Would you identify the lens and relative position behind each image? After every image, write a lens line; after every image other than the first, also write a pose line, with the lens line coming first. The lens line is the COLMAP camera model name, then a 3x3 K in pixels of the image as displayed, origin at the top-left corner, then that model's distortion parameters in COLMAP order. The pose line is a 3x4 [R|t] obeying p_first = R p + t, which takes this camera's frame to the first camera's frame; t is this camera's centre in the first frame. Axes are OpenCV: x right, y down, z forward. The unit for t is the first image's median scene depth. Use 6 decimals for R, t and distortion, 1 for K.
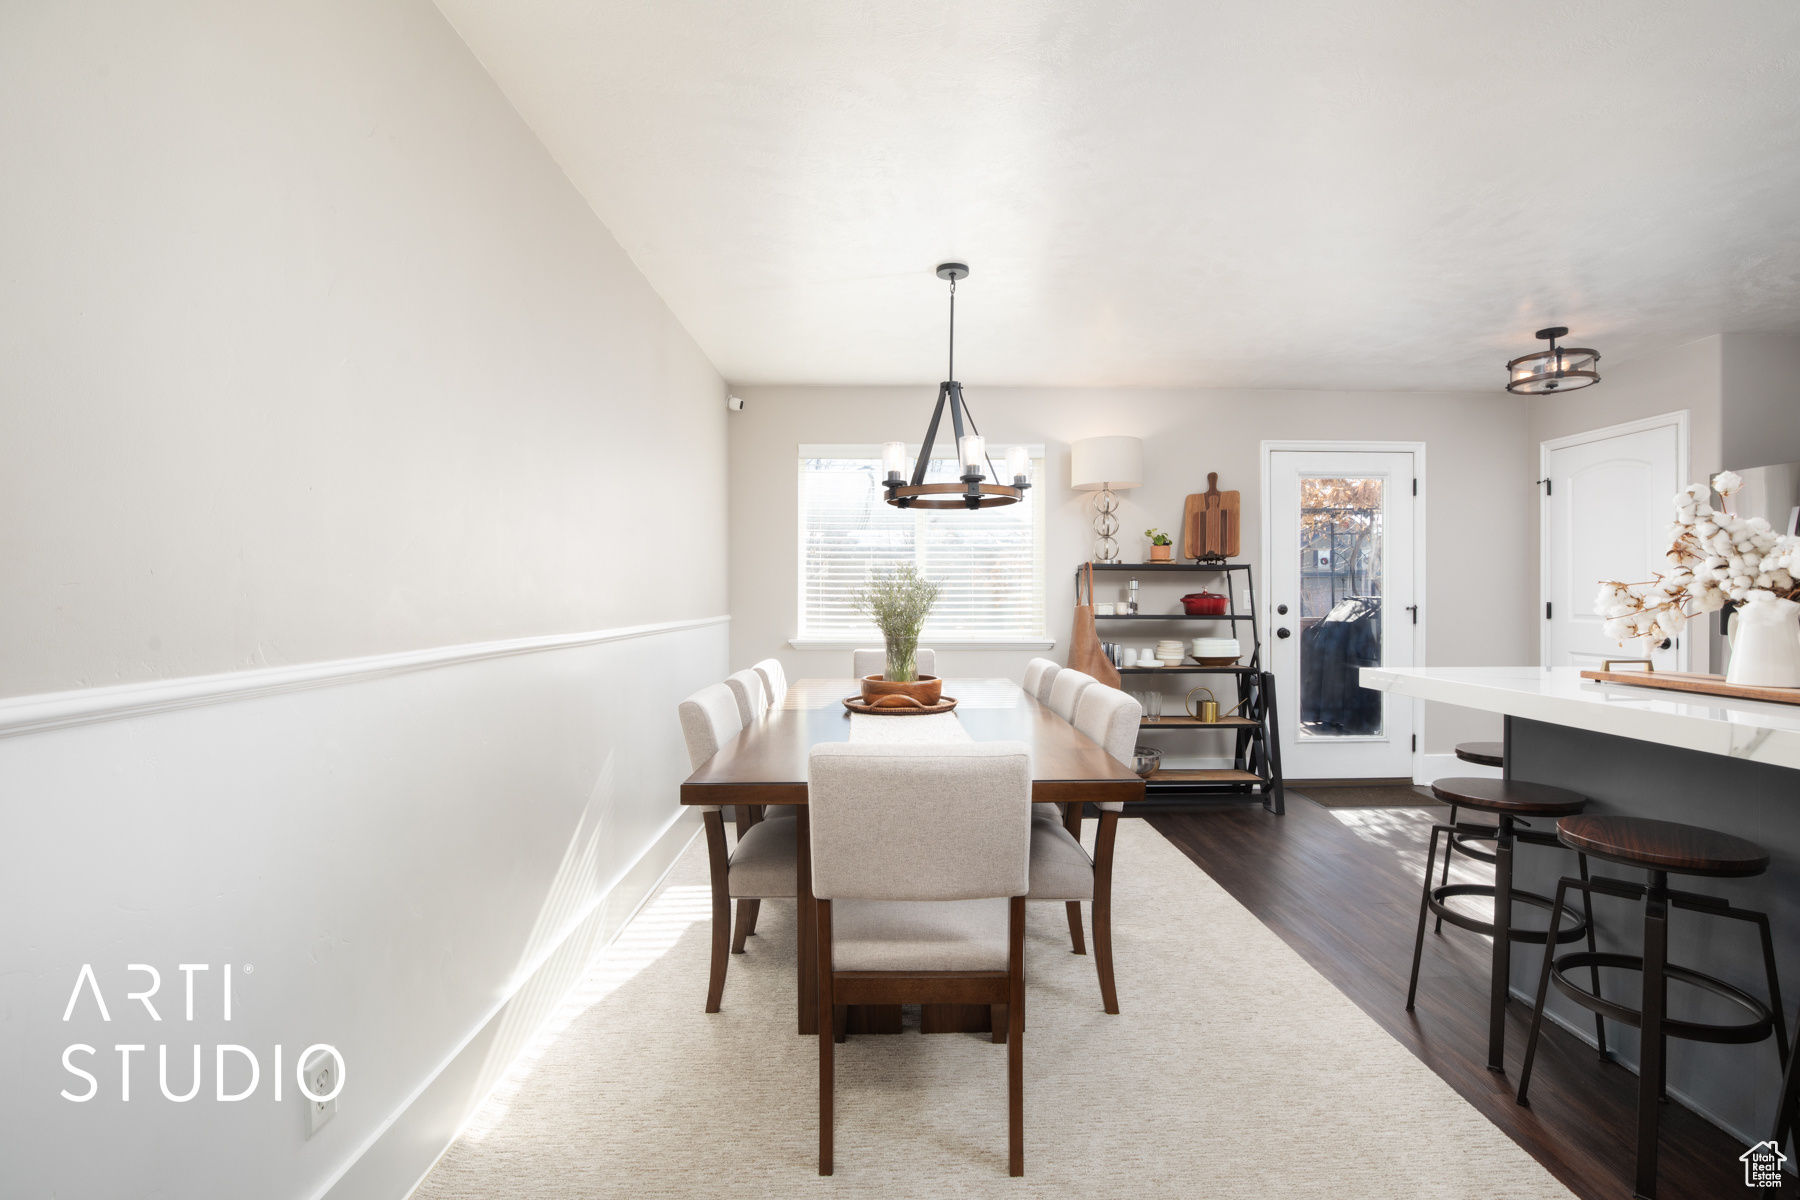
lens RADIAL K [[828.8, 0, 901.6], [0, 828.8, 593.3], [0, 0, 1]] dist [-0.027034, -0.000234]
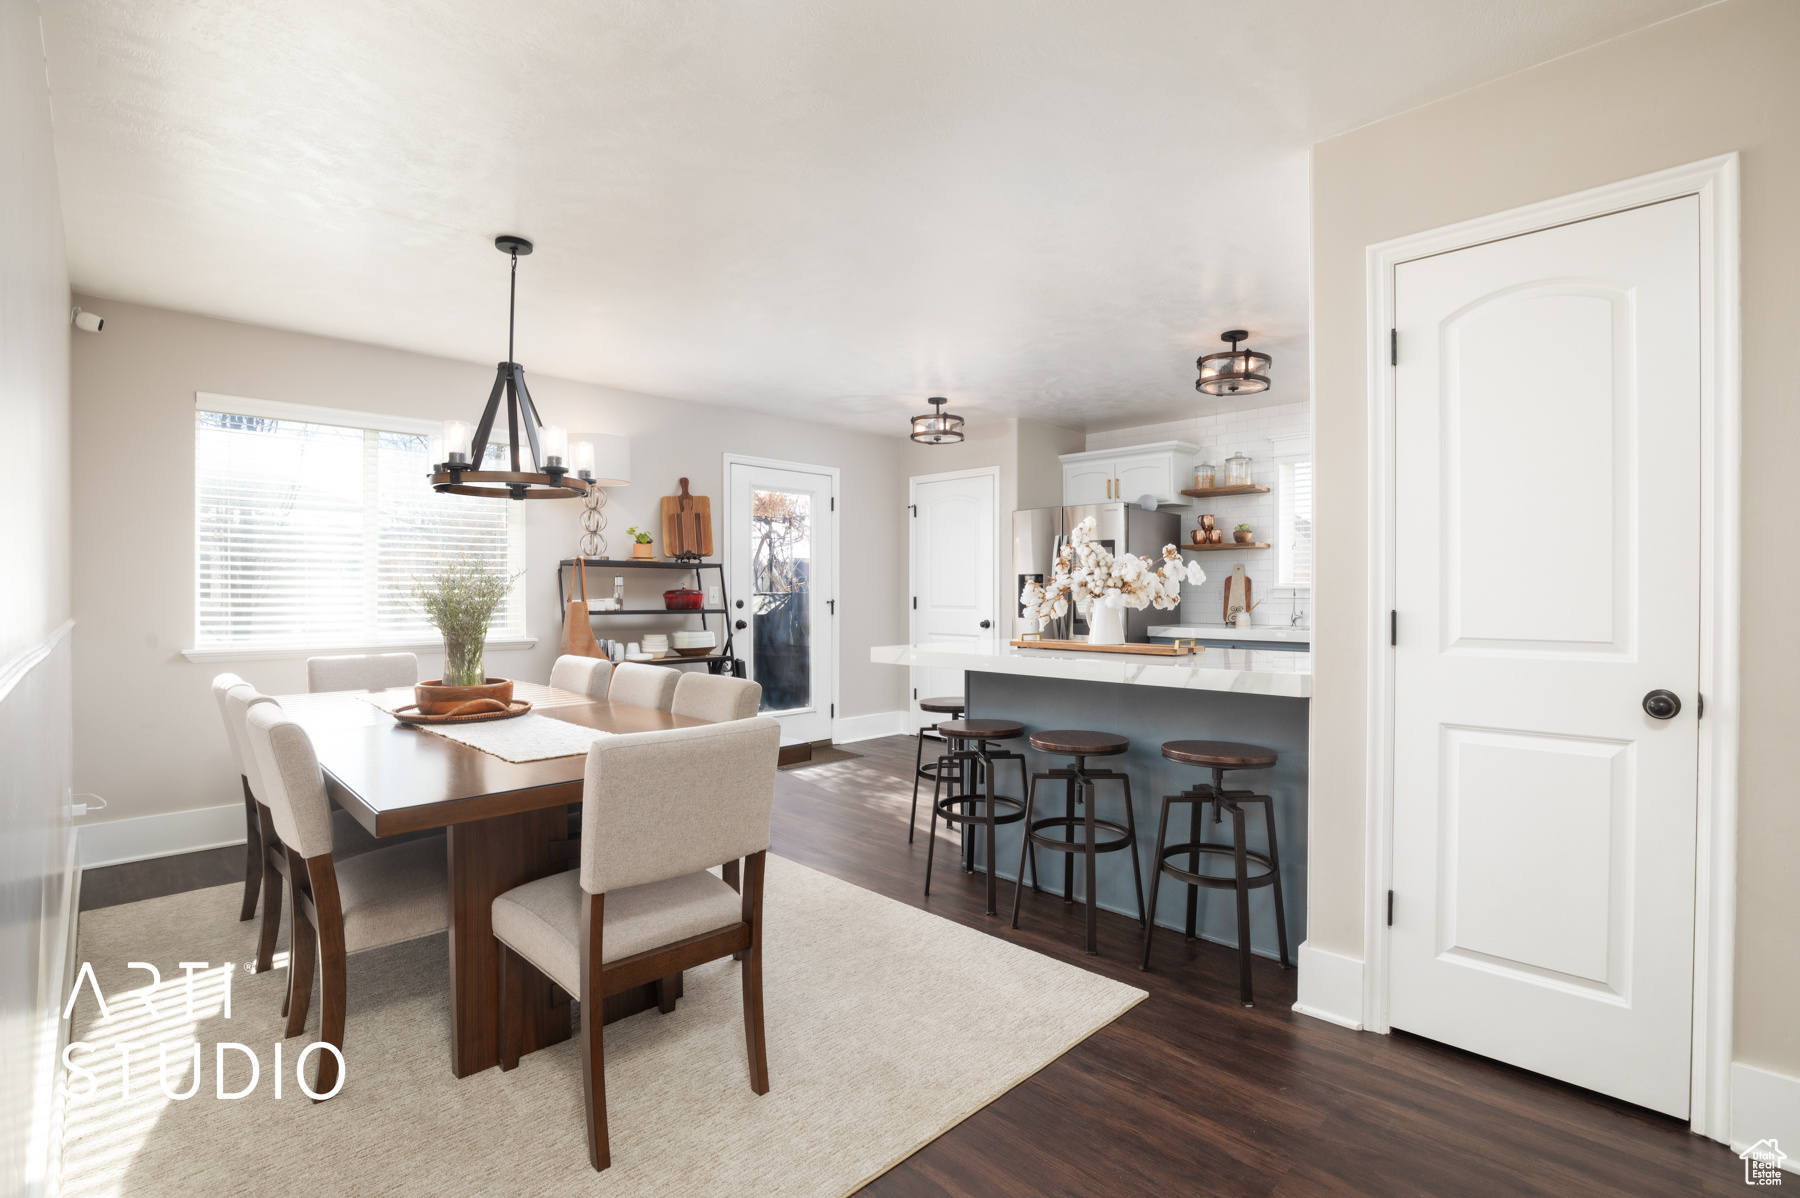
lens RADIAL K [[849.7, 0, 900.1], [0, 849.7, 590.5], [0, 0, 1]] dist [-0.021078, -0.000176]
pose [[0.721985, 0.001130, 0.691907, -0.239197], [-0.001815, 0.999998, 0.000260, 0.000819], [-0.691906, -0.001443, 0.721986, 0.003378]]
